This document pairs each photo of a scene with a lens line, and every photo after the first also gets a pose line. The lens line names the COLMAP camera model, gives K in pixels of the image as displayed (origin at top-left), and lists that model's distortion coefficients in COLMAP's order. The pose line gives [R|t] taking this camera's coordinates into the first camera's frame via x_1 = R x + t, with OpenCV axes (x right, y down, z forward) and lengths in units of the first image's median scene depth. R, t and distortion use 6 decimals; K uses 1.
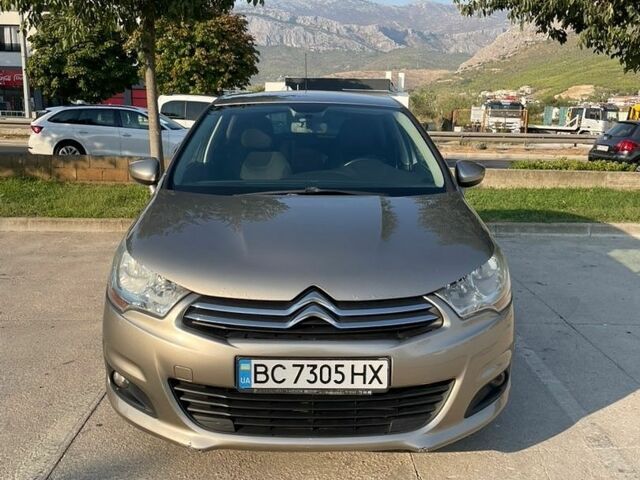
lens RADIAL K [[658.5, 0, 320.0], [0, 658.5, 240.0], [0, 0, 1]] dist [0.137243, -0.228346]
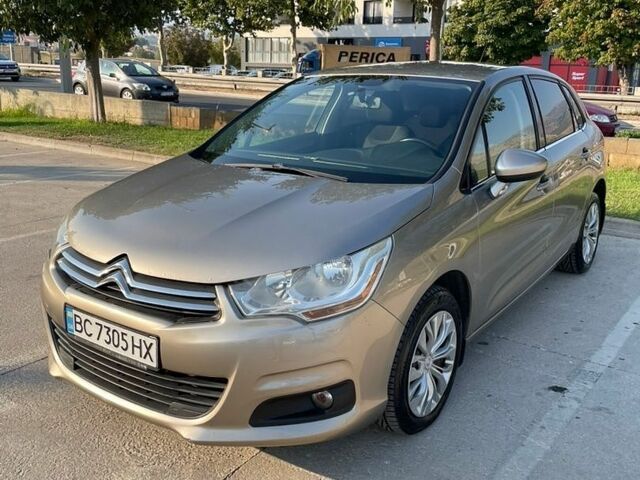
lens RADIAL K [[658.5, 0, 320.0], [0, 658.5, 240.0], [0, 0, 1]] dist [0.137243, -0.228346]
pose [[0.794426, 0.159455, -0.586056, 0.704673], [-0.131998, 0.987186, 0.089667, -0.071672], [0.592844, 0.006124, 0.805294, 0.284724]]
